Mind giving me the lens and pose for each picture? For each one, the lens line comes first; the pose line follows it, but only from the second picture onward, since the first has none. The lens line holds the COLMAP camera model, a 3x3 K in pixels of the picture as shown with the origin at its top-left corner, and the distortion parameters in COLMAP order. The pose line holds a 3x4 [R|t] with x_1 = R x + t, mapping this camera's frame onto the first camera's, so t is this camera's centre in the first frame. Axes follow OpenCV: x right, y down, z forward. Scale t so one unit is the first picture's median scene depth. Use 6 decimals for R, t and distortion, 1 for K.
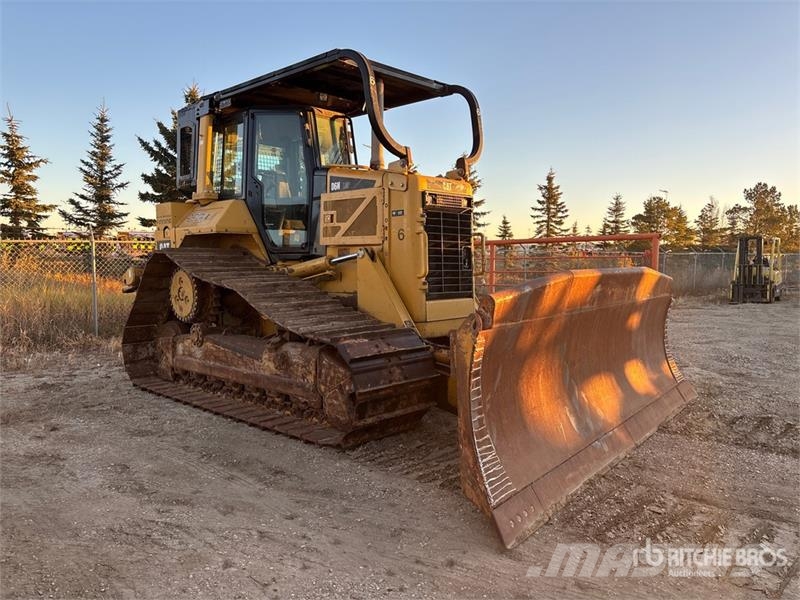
lens RADIAL K [[601.0, 0, 401.0], [0, 601.0, 313.3], [0, 0, 1]] dist [0.050543, -0.126928]
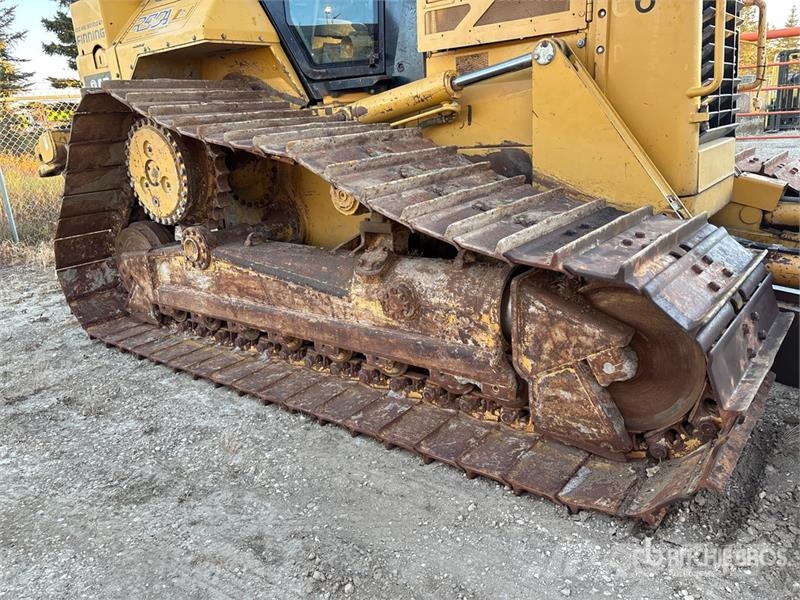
lens RADIAL K [[601.0, 0, 393.3], [0, 601.0, 300.7], [0, 0, 1]] dist [0.046071, -0.050446]
pose [[0.994136, -0.092728, 0.055636, -0.198038], [0.078596, 0.972957, 0.217205, -0.022419], [-0.074272, -0.211559, 0.974539, 0.452746]]
